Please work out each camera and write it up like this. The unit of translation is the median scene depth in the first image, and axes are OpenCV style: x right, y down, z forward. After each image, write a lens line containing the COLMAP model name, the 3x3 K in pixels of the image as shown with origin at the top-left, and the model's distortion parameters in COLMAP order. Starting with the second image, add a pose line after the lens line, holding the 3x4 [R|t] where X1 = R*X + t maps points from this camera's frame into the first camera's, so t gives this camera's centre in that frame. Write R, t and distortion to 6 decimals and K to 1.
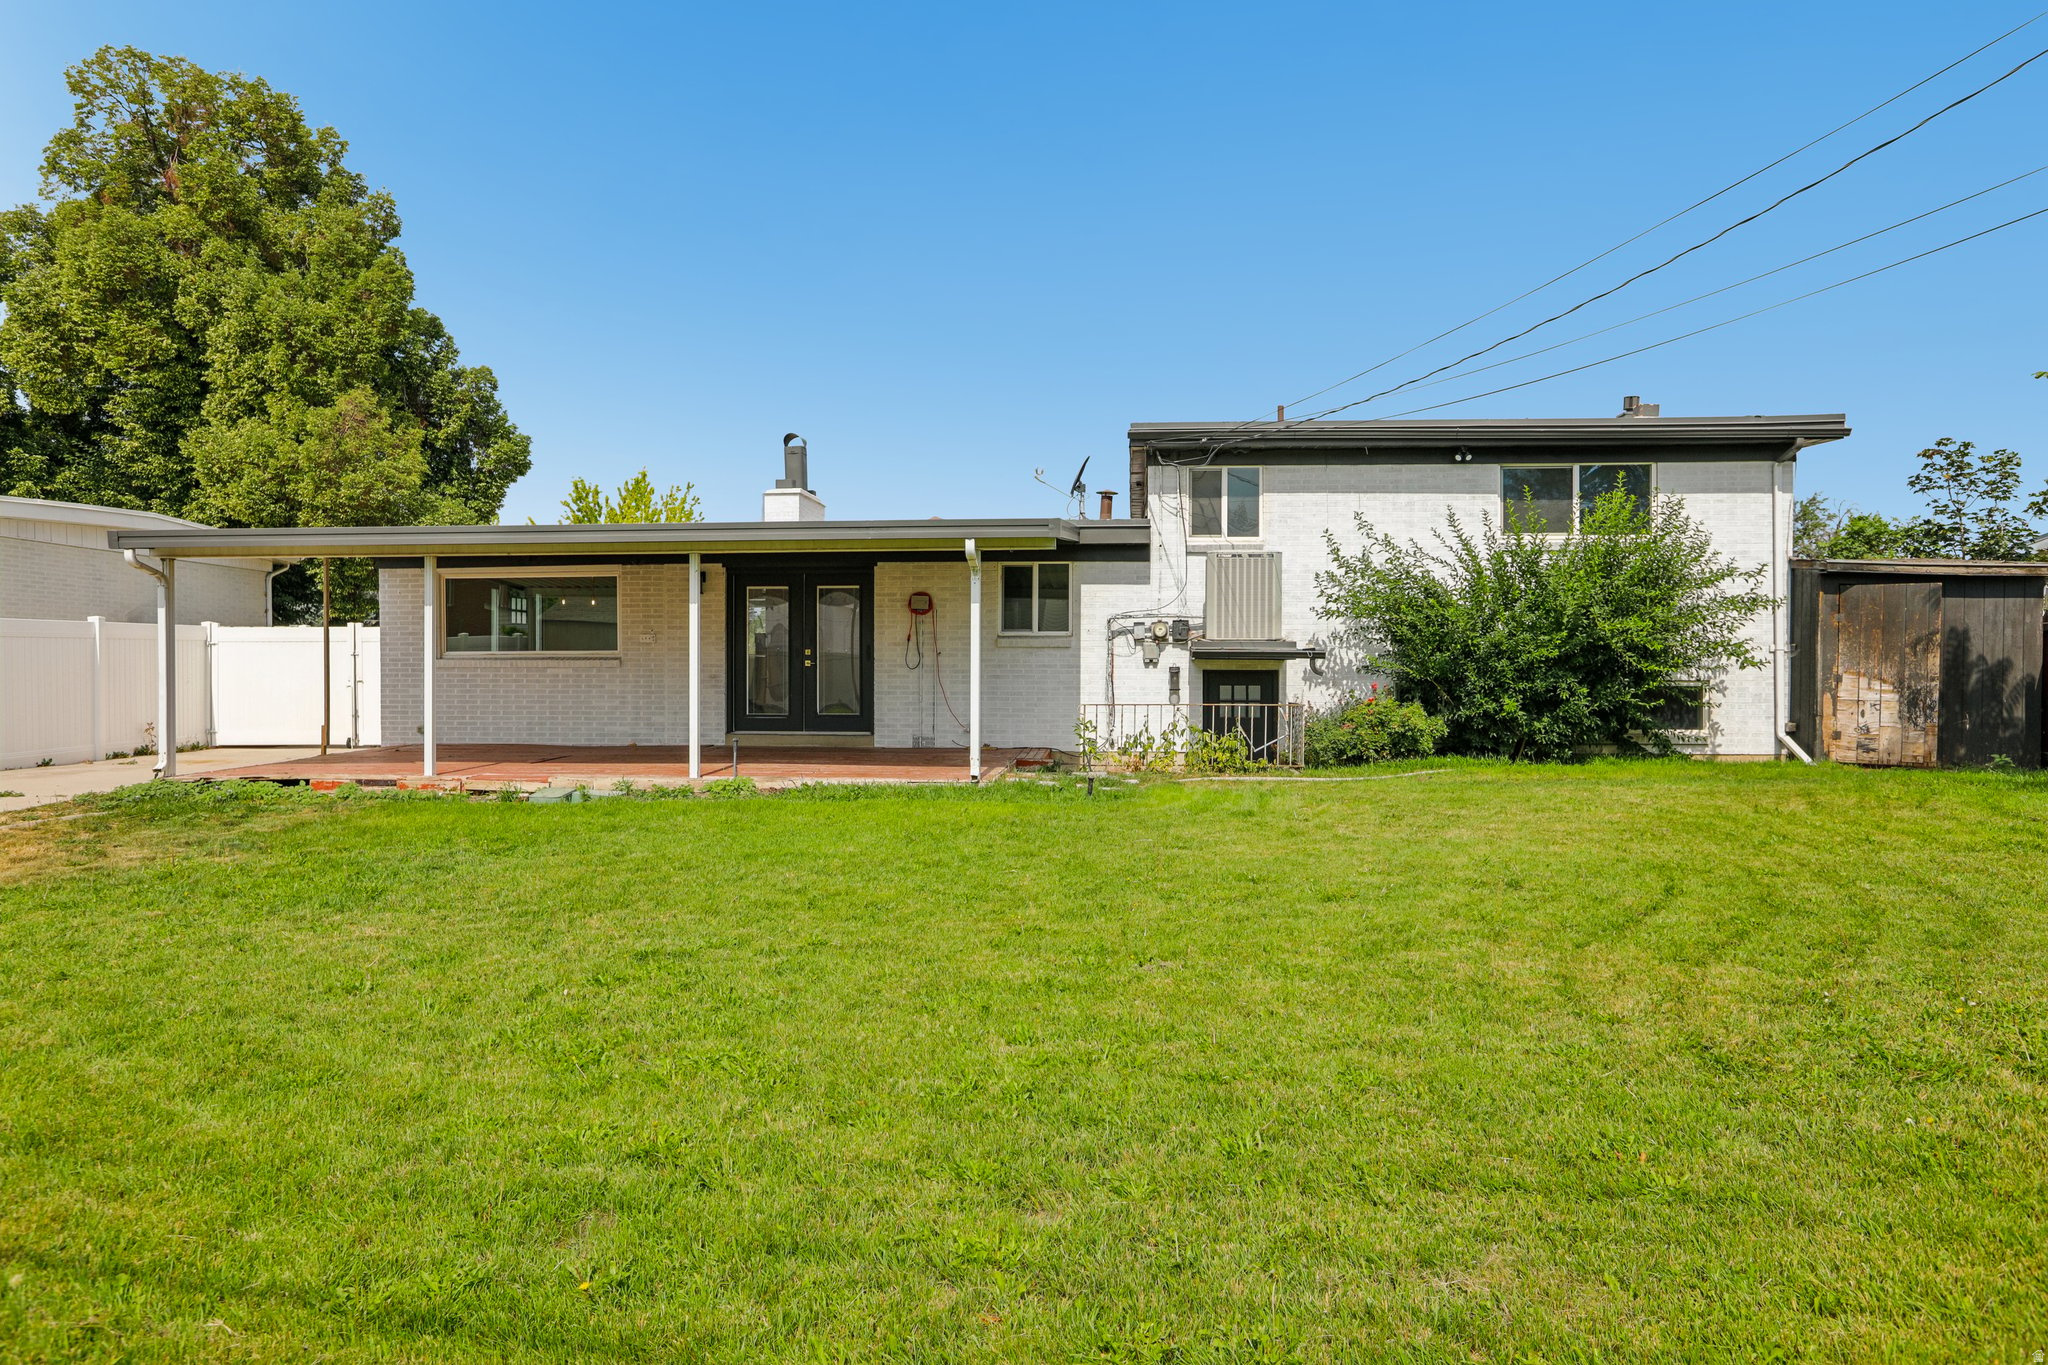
lens RADIAL K [[1294.7, 0, 1024.0], [0, 1294.7, 682.5], [0, 0, 1]] dist [-0.005085, 0.027692]
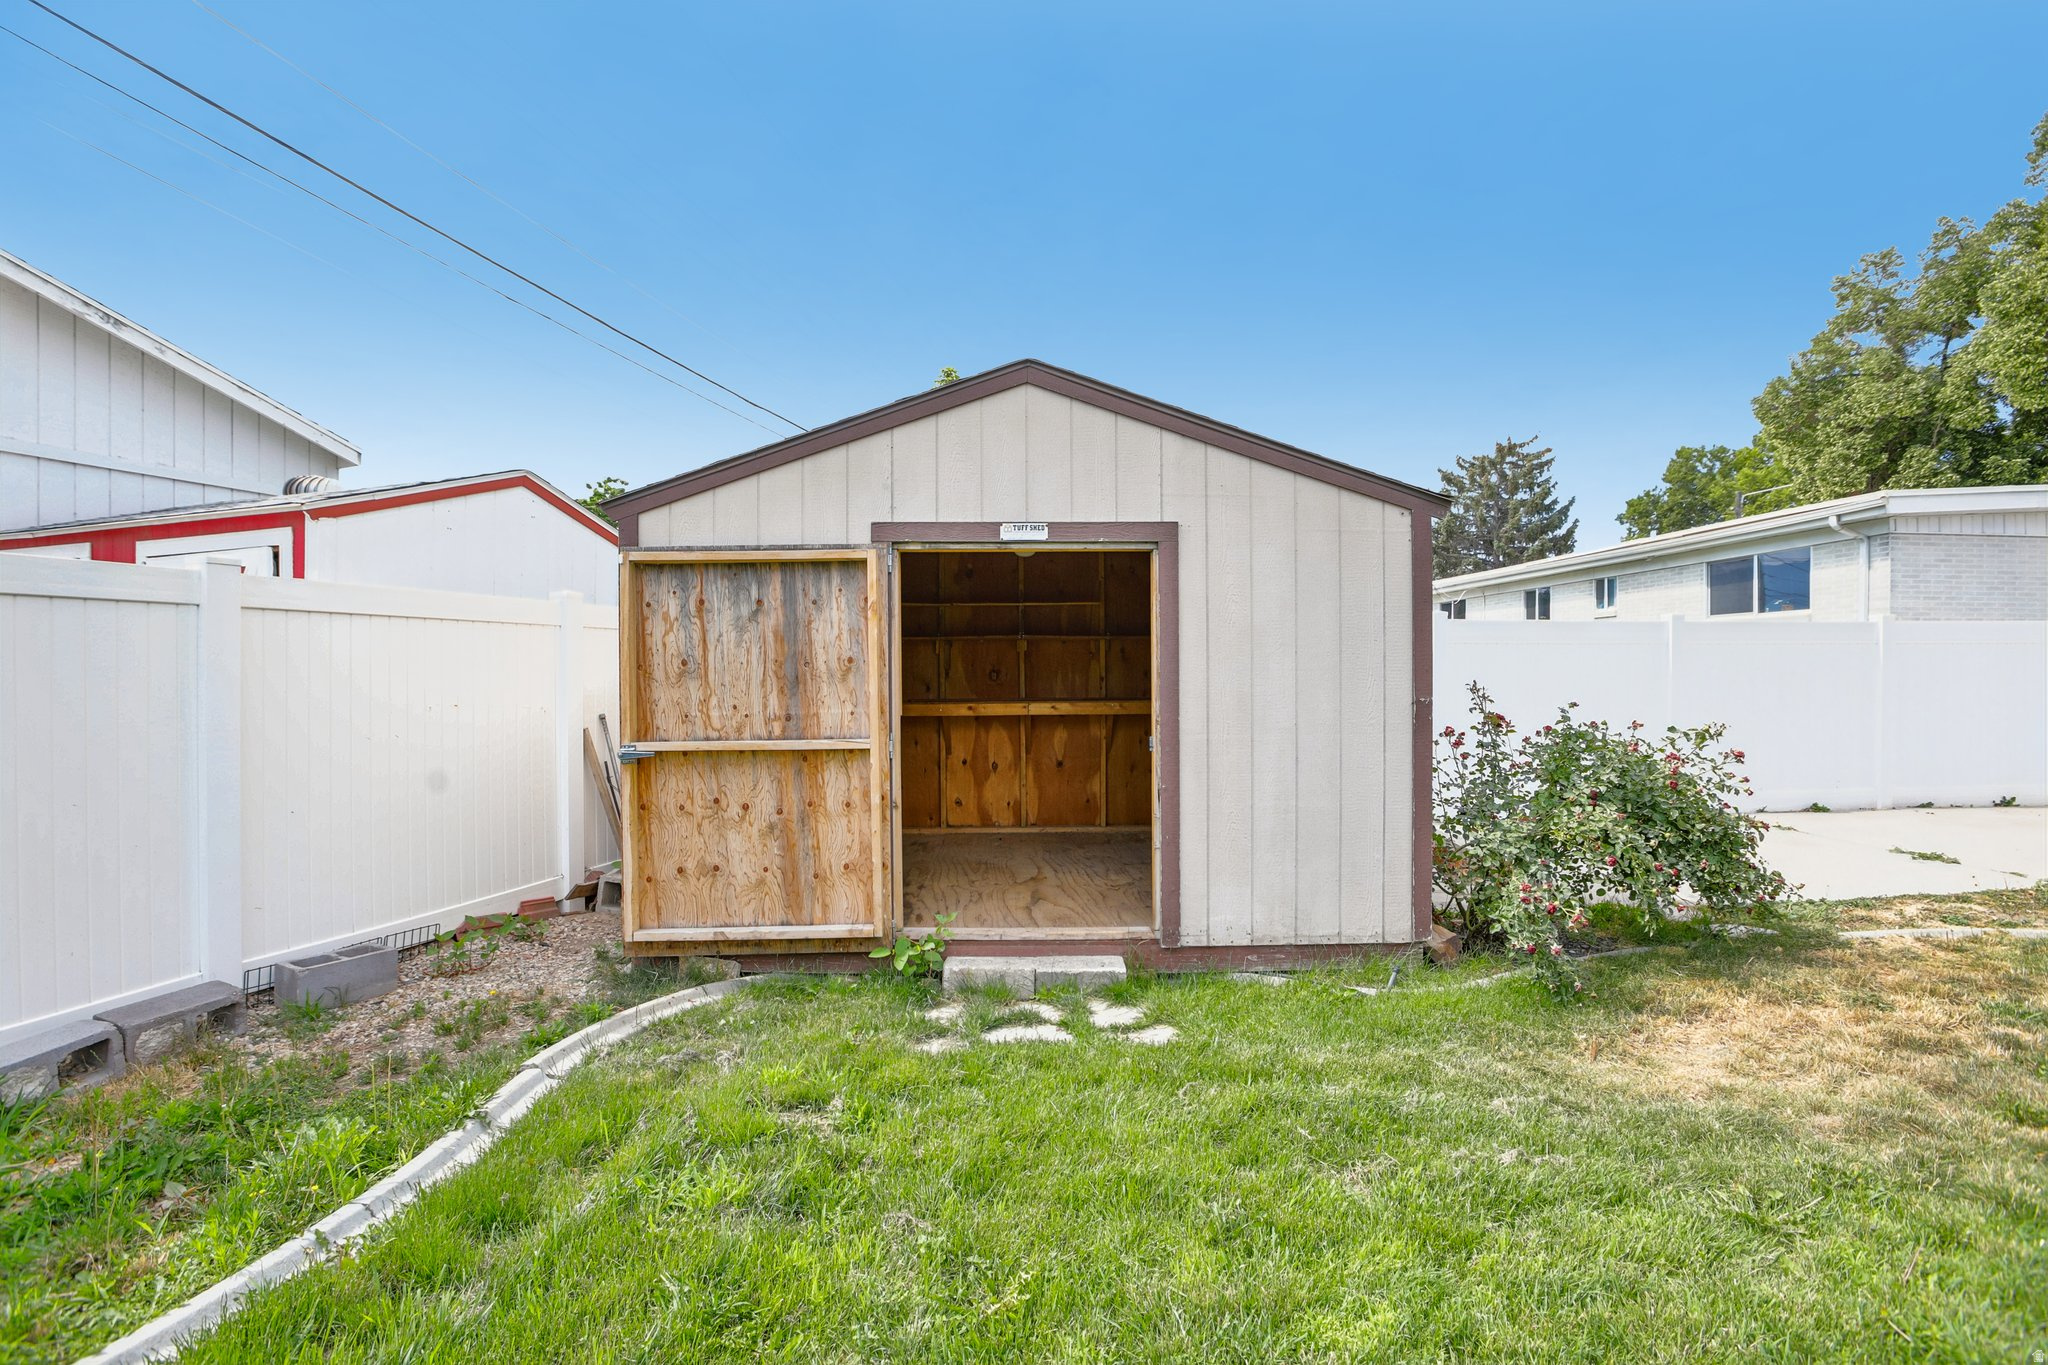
lens RADIAL K [[968.2, 0, 1019.1], [0, 968.2, 677.3], [0, 0, 1]] dist [-0.042052, 0.018018]
pose [[0.104170, 0.000671, -0.994559, -0.232923], [-0.013576, 0.999908, -0.000748, -0.004888], [0.994467, 0.013580, 0.104169, 0.328559]]
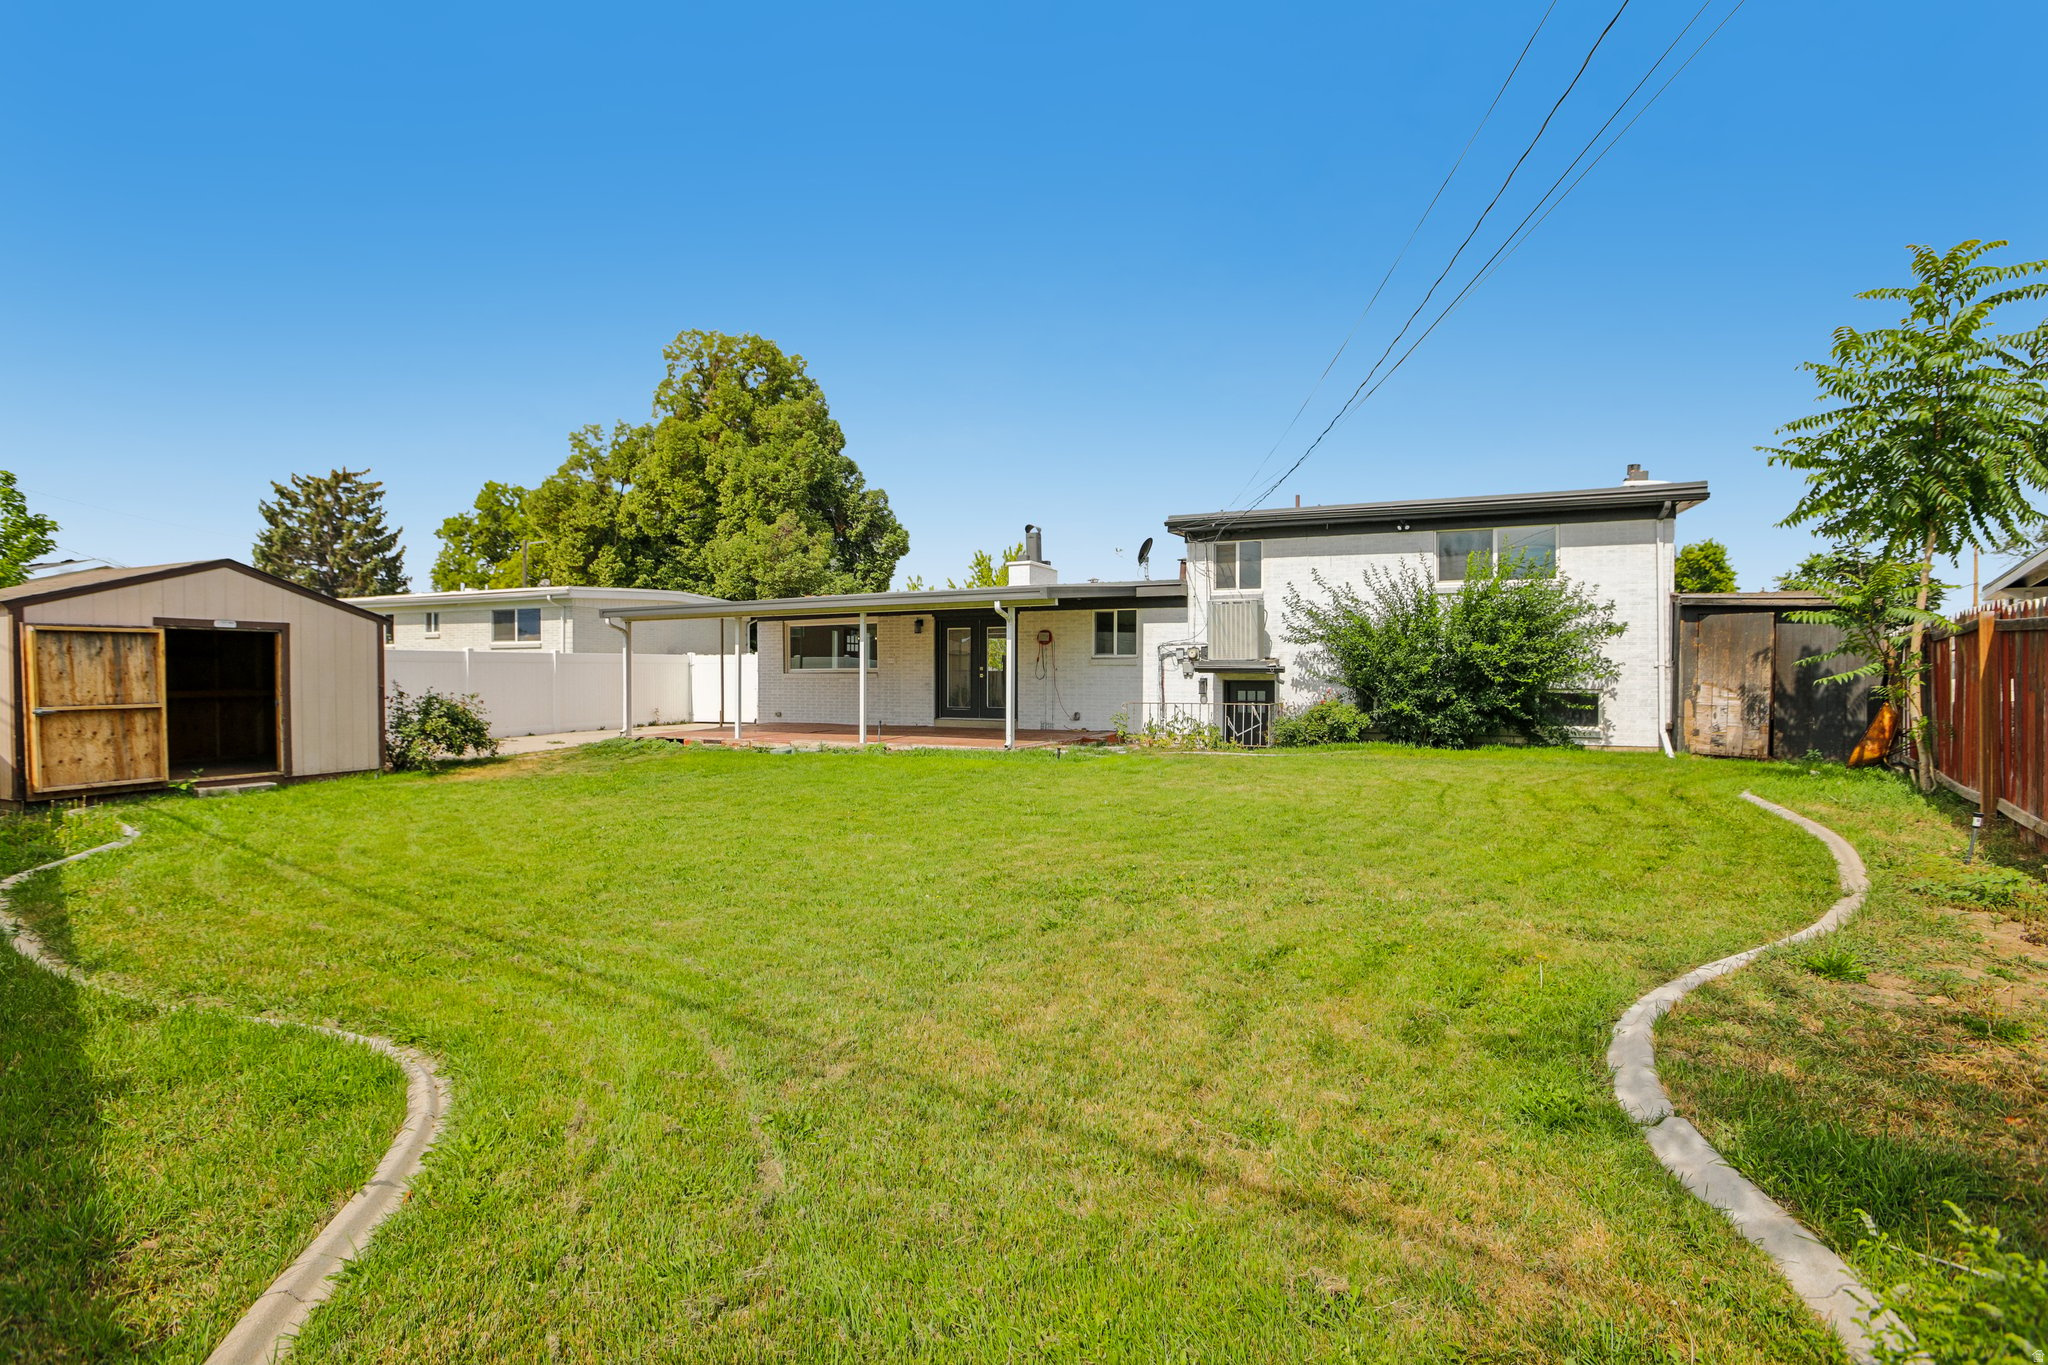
lens RADIAL K [[968.2, 0, 1019.1], [0, 968.2, 677.3], [0, 0, 1]] dist [-0.042052, 0.018018]
pose [[0.937167, 0.000705, -0.348879, 0.303671], [-0.004094, 0.999951, -0.008979, -0.002234], [0.348856, 0.009843, 0.937125, -0.104778]]
